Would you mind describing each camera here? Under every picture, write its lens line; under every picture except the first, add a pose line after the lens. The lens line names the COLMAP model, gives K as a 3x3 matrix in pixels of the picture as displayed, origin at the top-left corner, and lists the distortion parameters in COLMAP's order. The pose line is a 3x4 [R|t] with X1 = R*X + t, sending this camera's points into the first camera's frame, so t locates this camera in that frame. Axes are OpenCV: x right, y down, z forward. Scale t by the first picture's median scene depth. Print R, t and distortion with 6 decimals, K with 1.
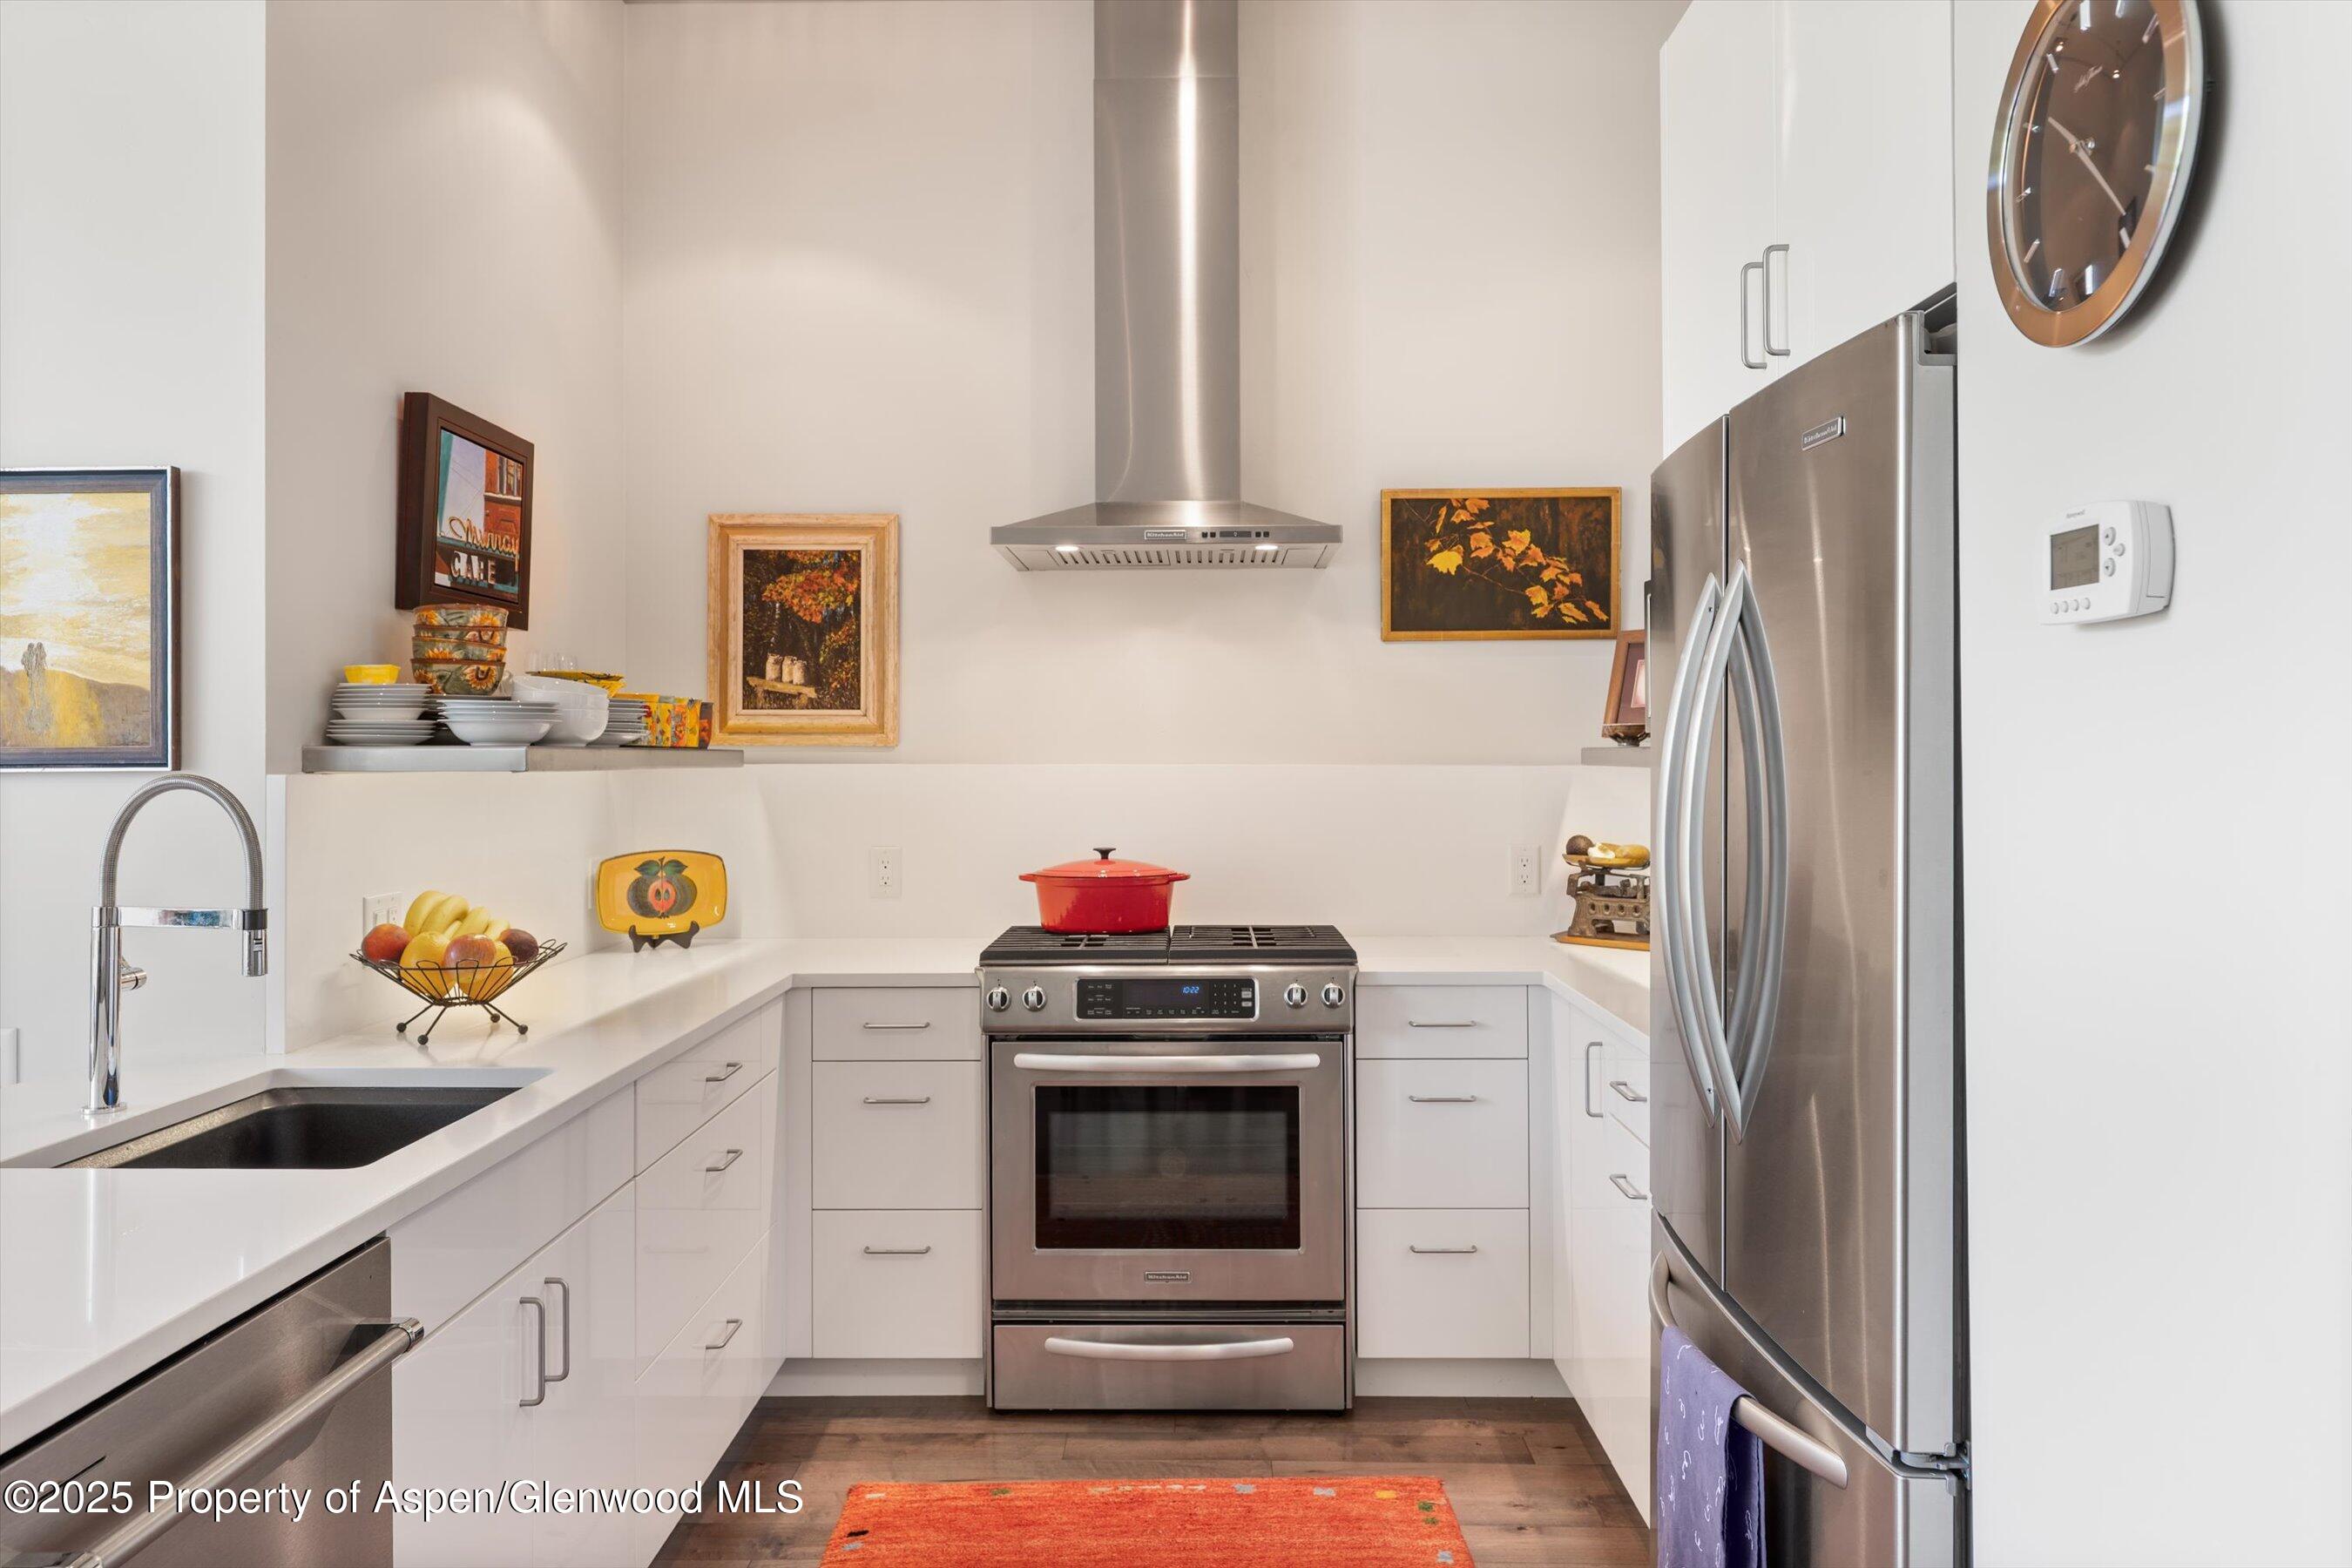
lens RADIAL K [[1651.0, 0, 1151.9], [0, 1651.0, 732.5], [0, 0, 1]] dist [0.032545, -0.011323]
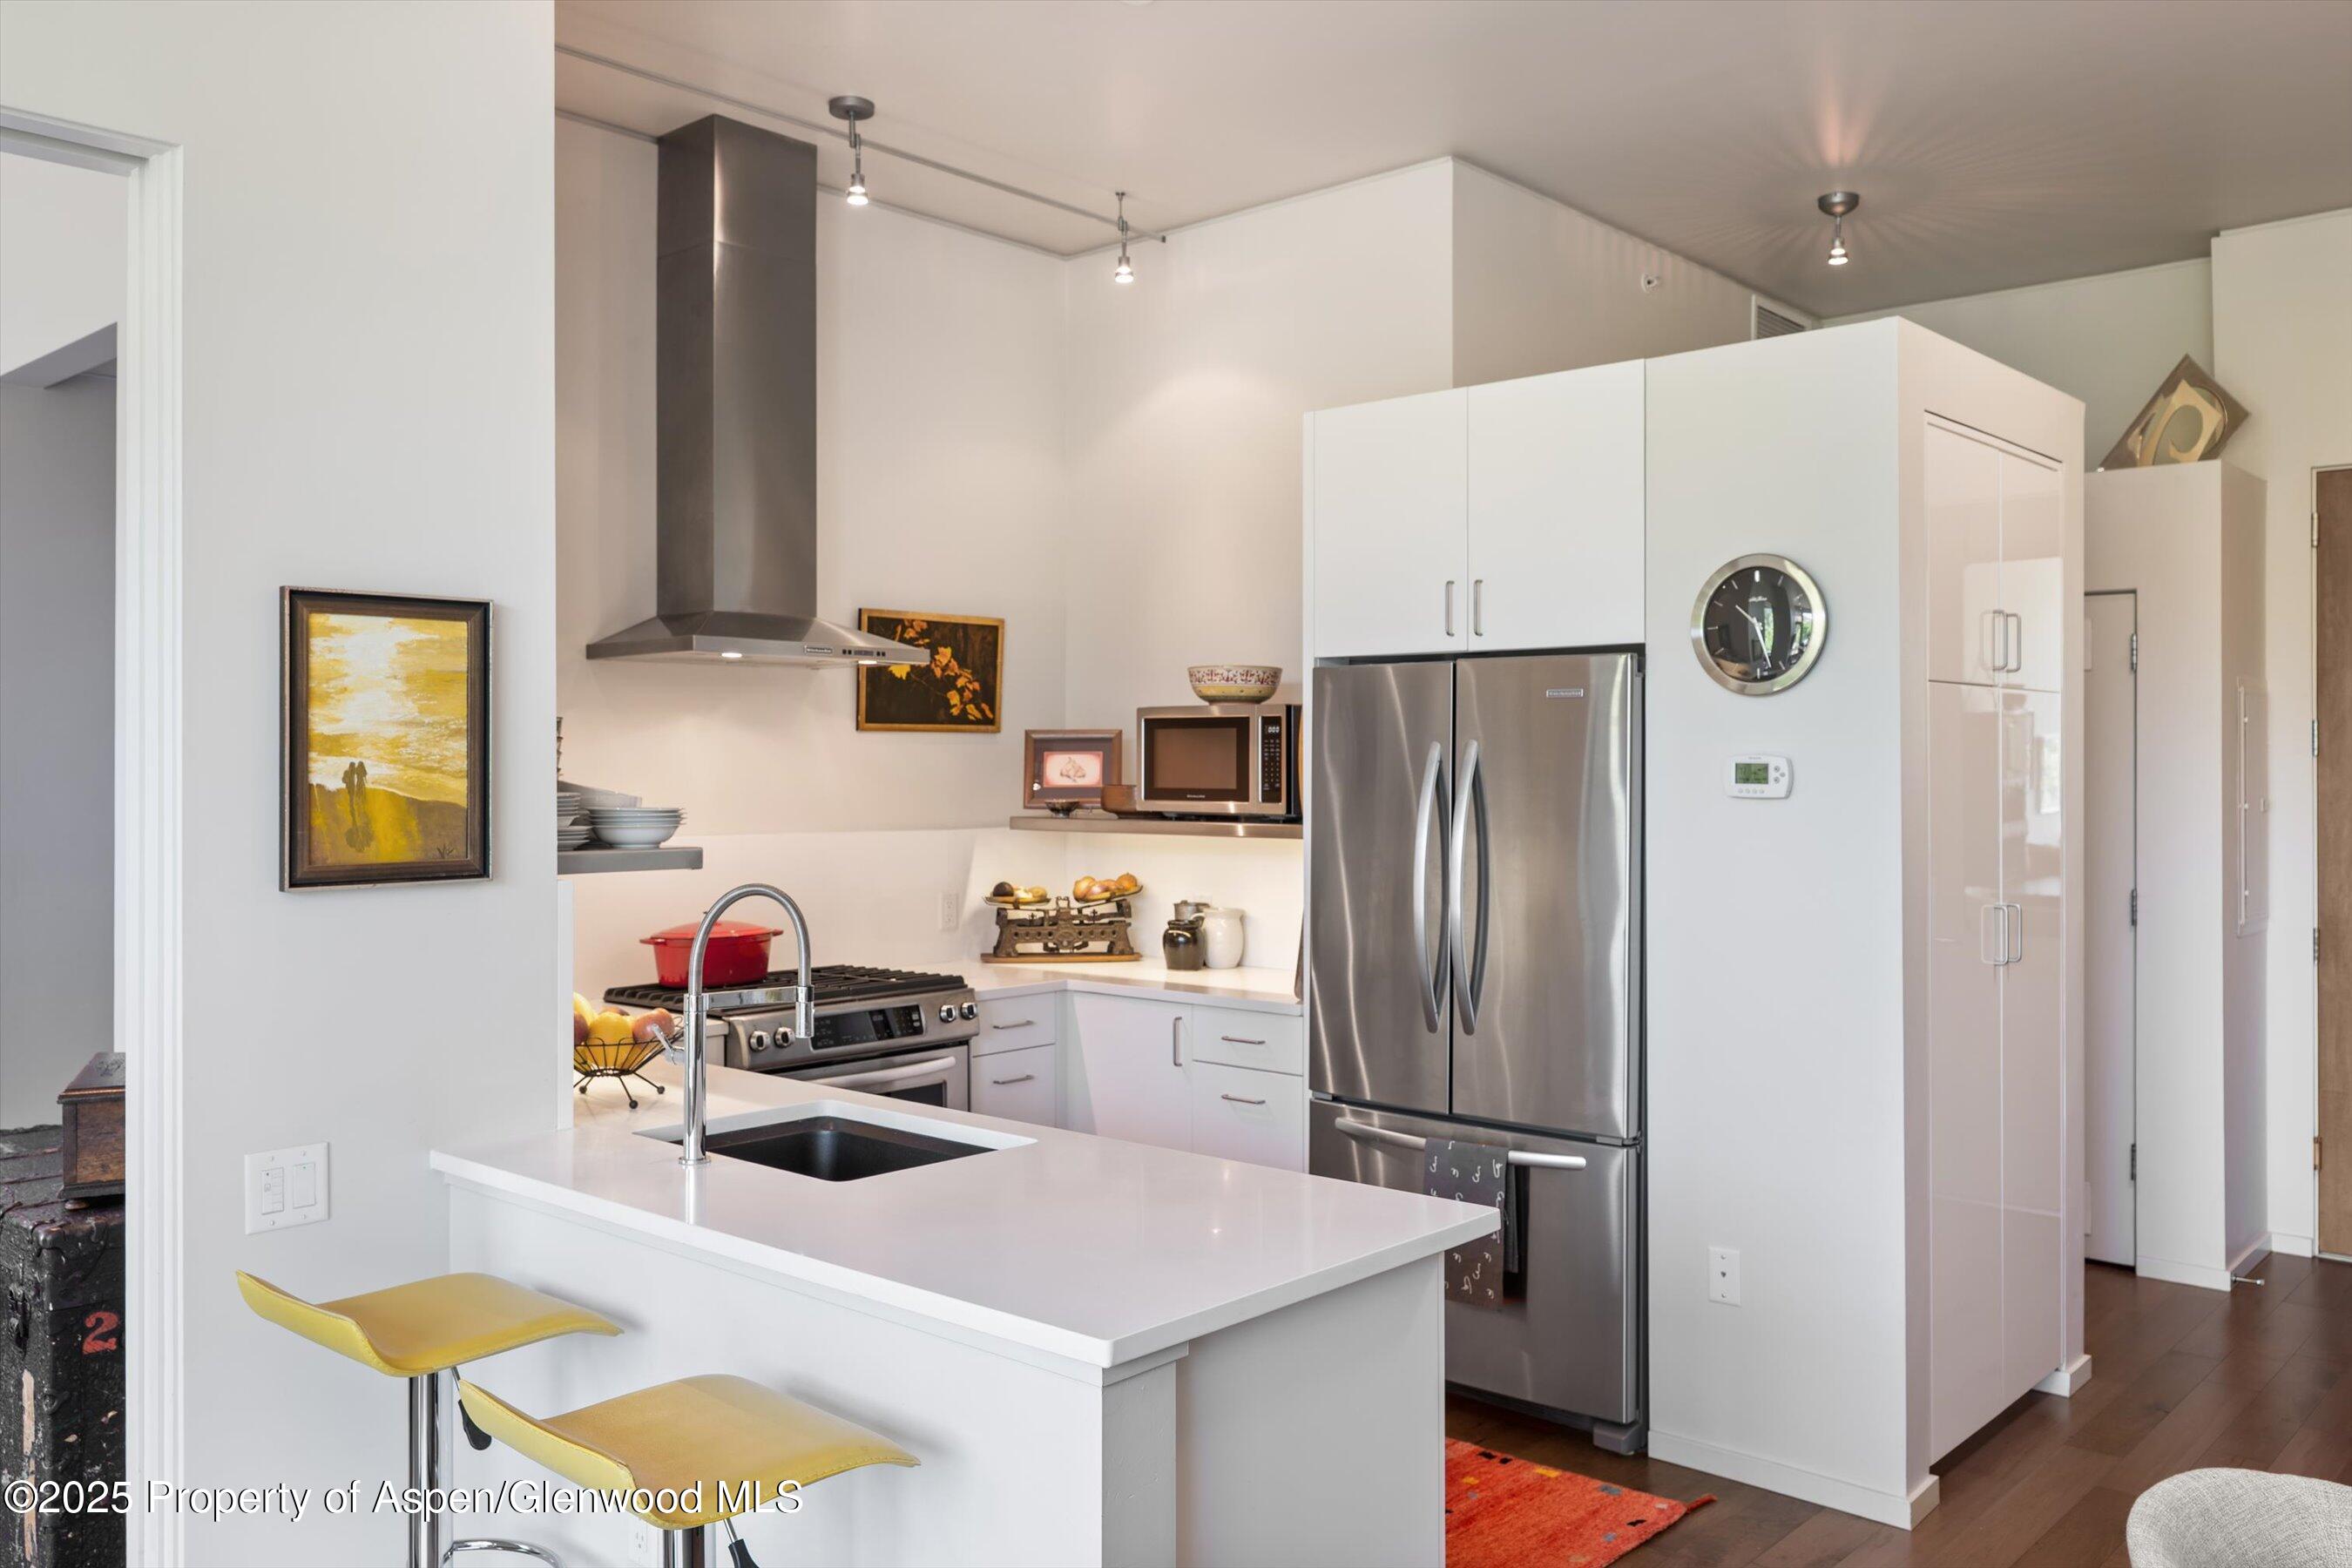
lens RADIAL K [[1824.2, 0, 1173.0], [0, 1824.2, 780.8], [0, 0, 1]] dist [-0.008643, -0.000206]
pose [[0.655212, -0.001761, 0.755443, -0.766596], [-0.012784, 0.999828, 0.013418, -0.041008], [-0.755336, -0.018449, 0.655077, -0.070642]]
